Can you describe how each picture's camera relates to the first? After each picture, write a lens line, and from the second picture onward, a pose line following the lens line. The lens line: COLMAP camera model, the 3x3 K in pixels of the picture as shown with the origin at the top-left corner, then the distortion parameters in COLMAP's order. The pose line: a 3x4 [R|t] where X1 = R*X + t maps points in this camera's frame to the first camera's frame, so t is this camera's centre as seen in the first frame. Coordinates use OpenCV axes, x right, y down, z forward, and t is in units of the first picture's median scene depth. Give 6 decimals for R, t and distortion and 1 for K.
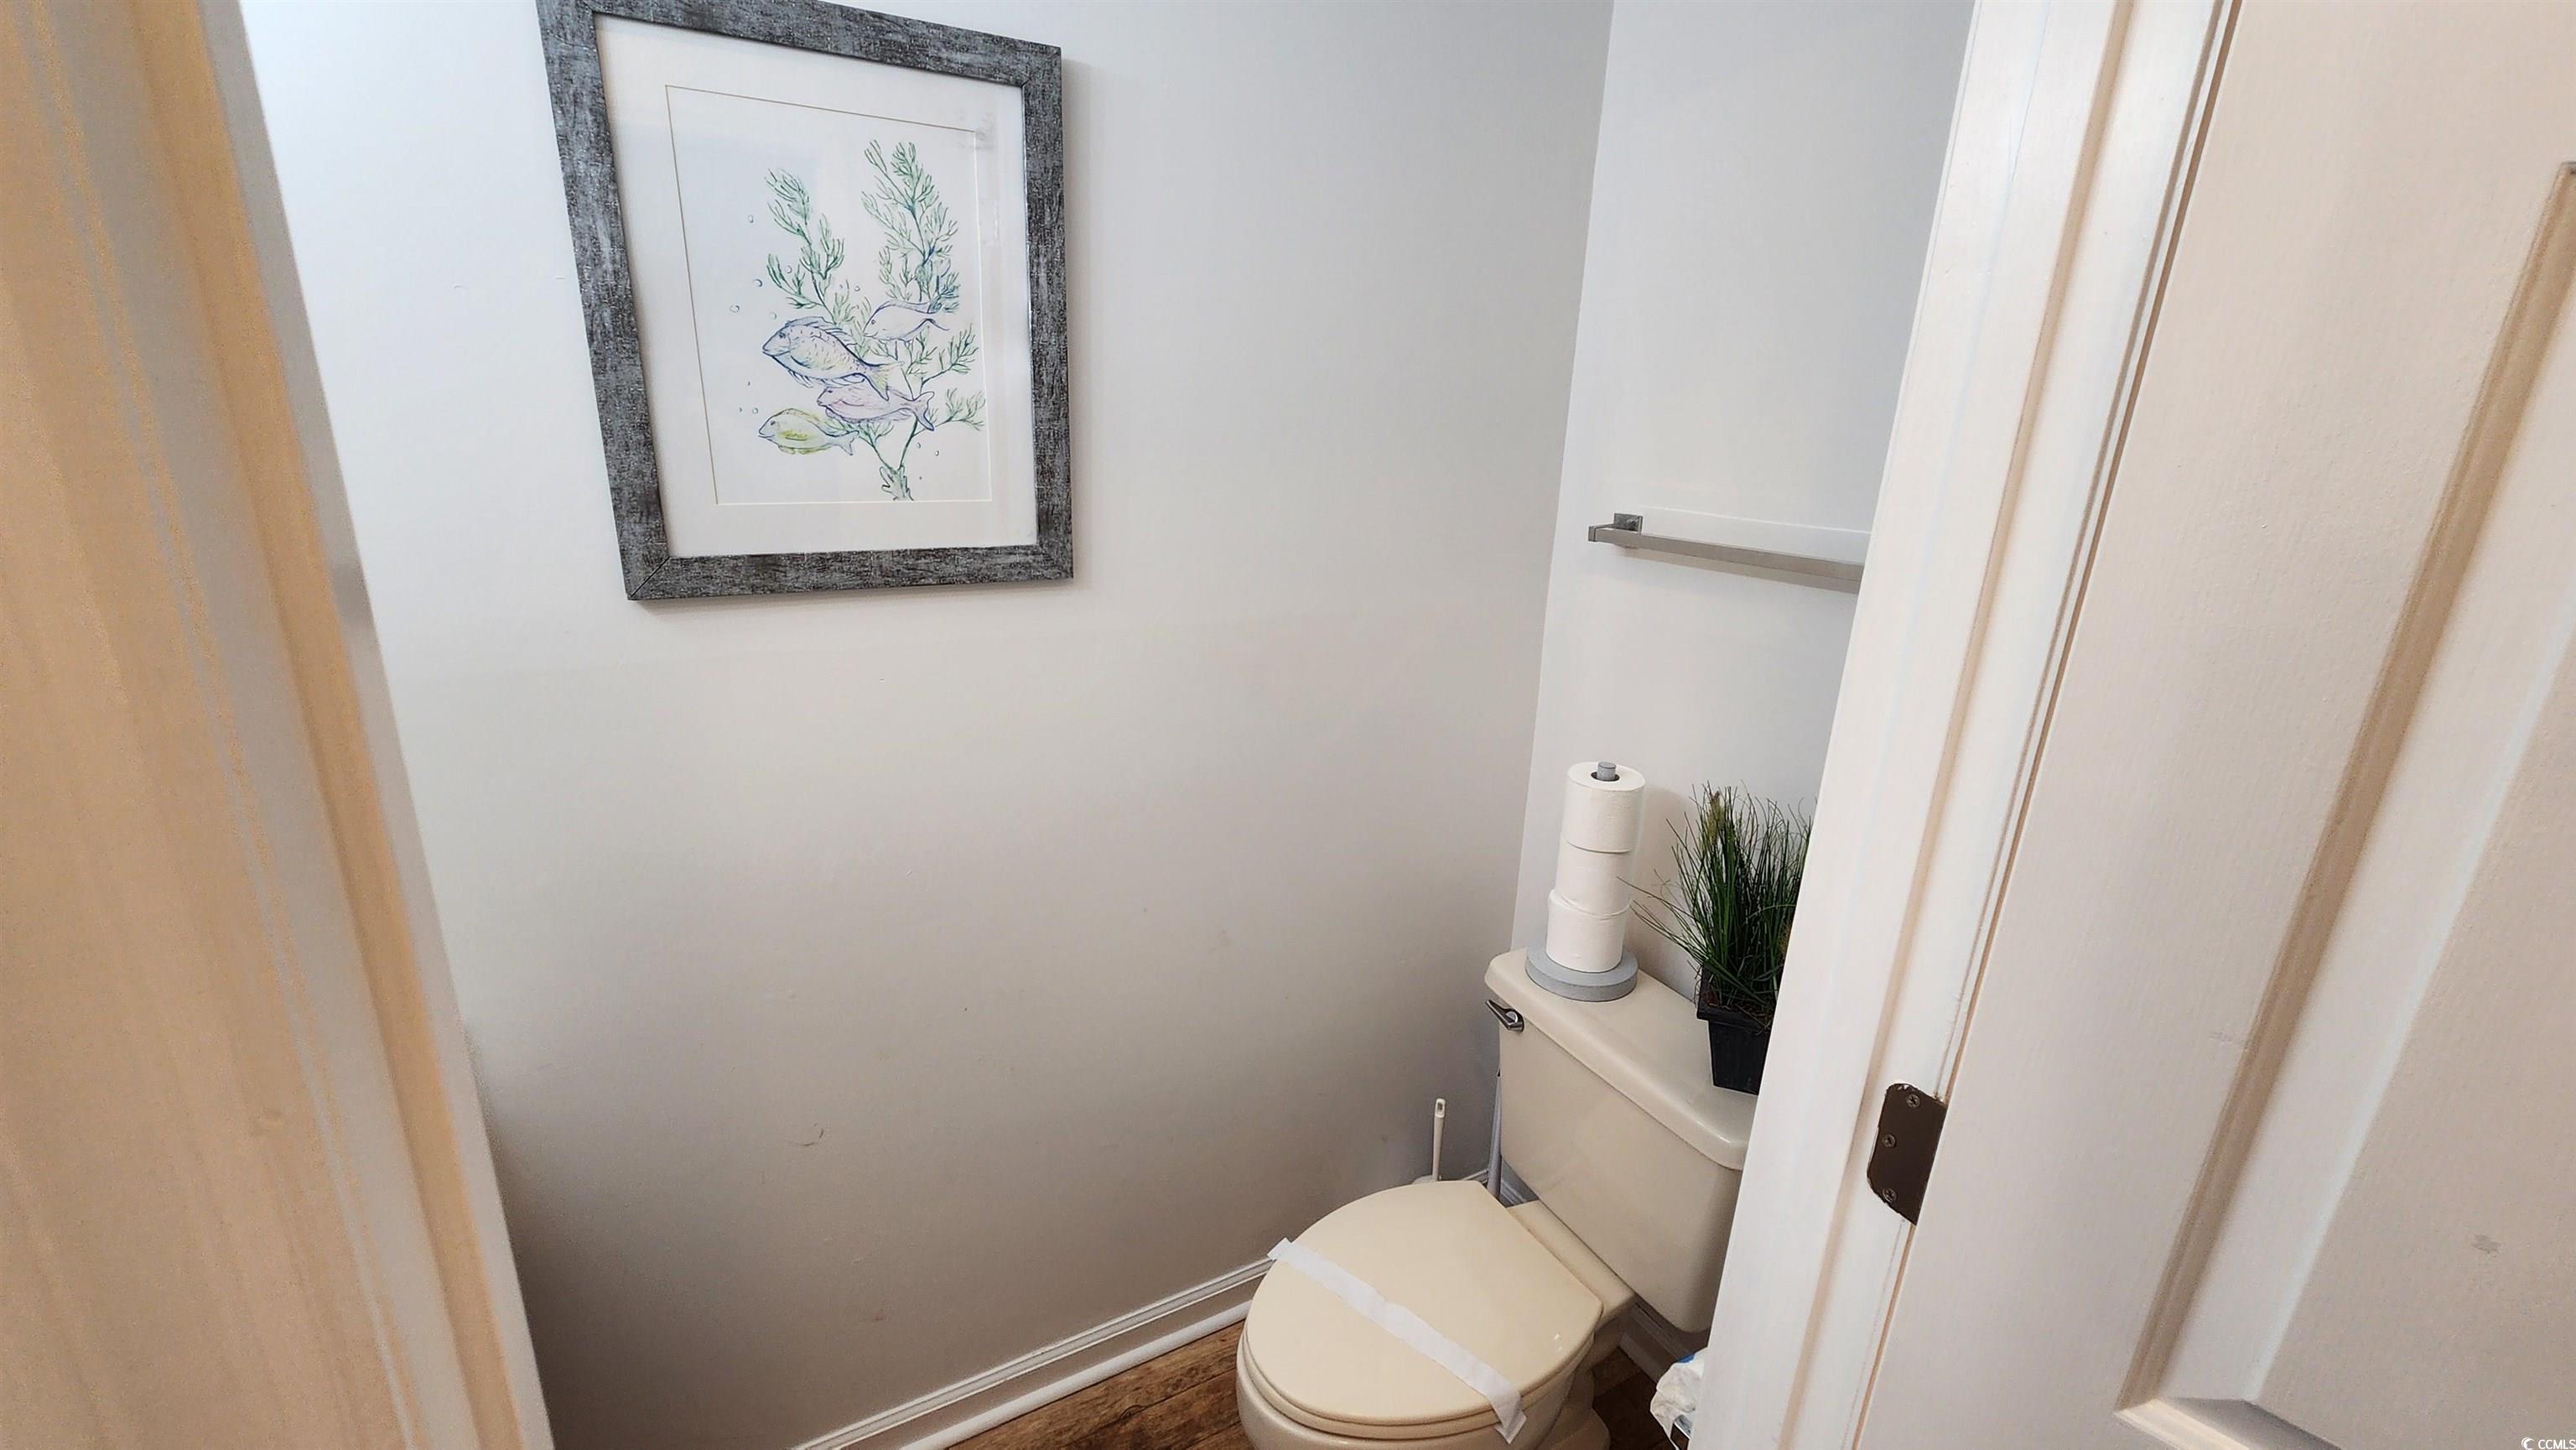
lens RADIAL K [[1066.3, 0, 1285.5], [0, 1066.3, 731.8], [0, 0, 1]] dist [-0.002852, 0.000956]
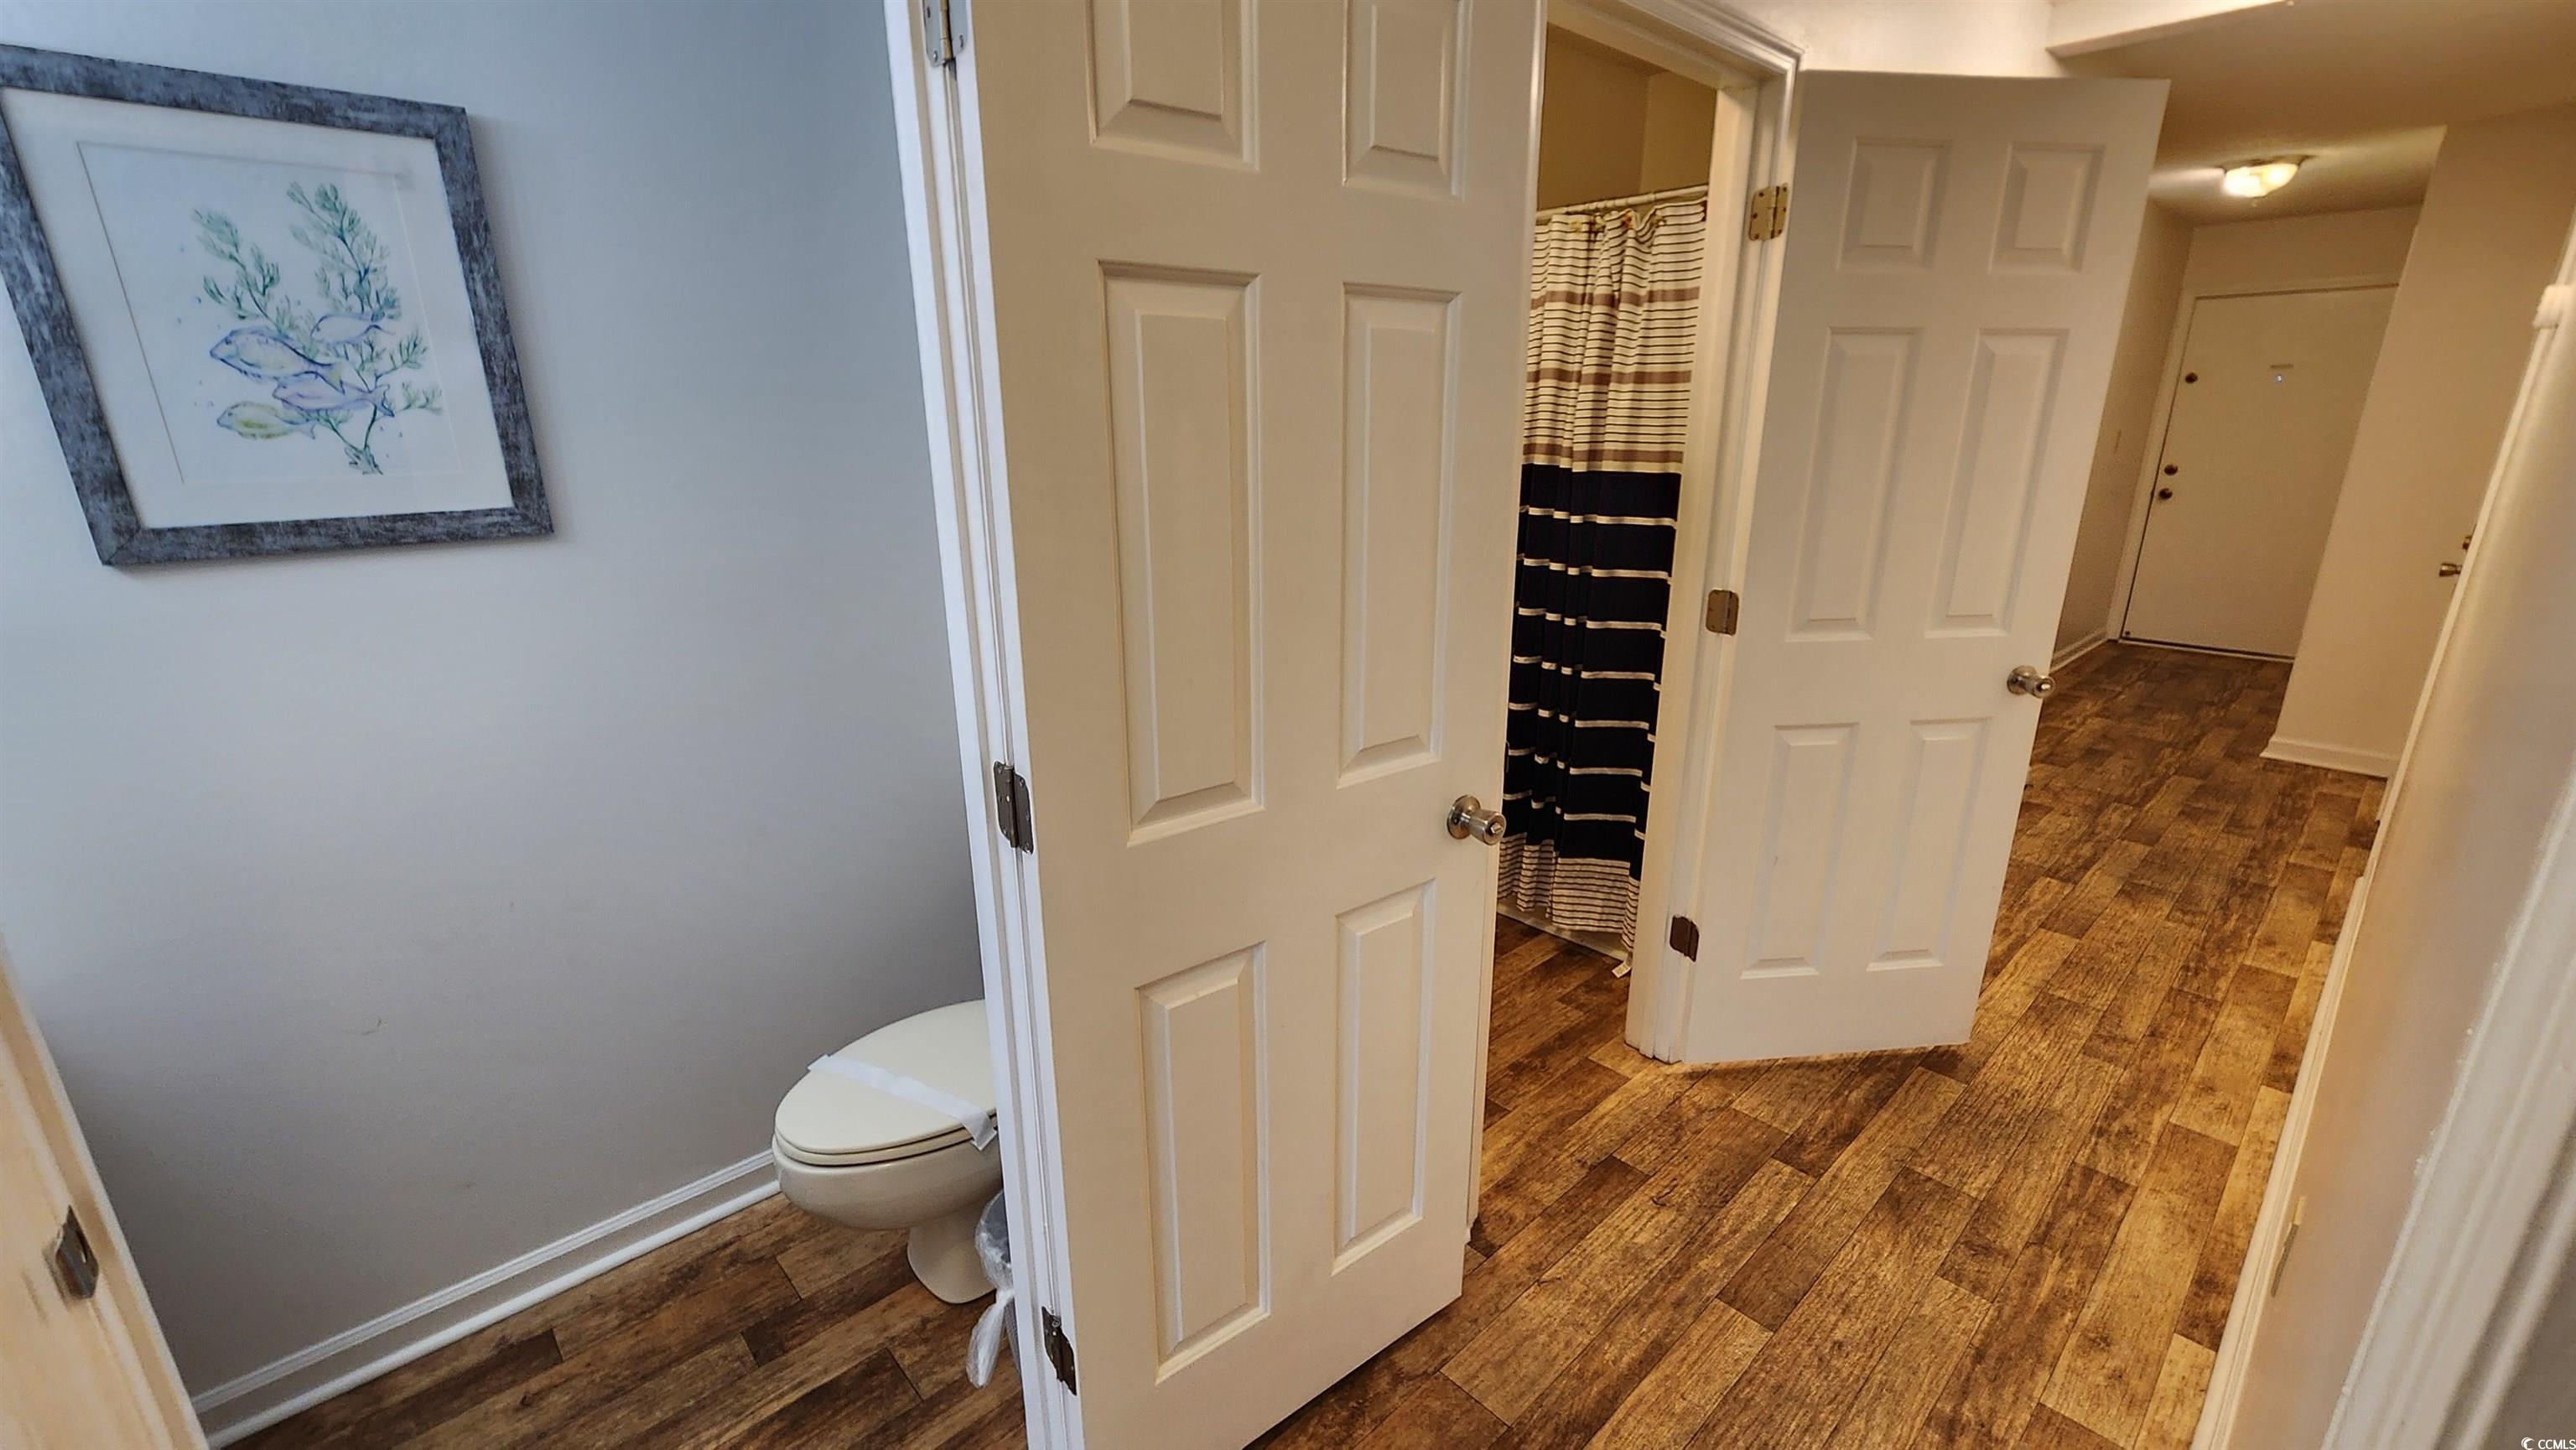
lens RADIAL K [[1066.3, 0, 1285.5], [0, 1066.3, 731.8], [0, 0, 1]] dist [-0.002852, 0.000956]
pose [[0.972897, -0.109724, 0.203550, 0.395297], [0.109961, 0.993884, 0.010183, 0.186455], [-0.203423, 0.012475, 0.979012, -0.421860]]
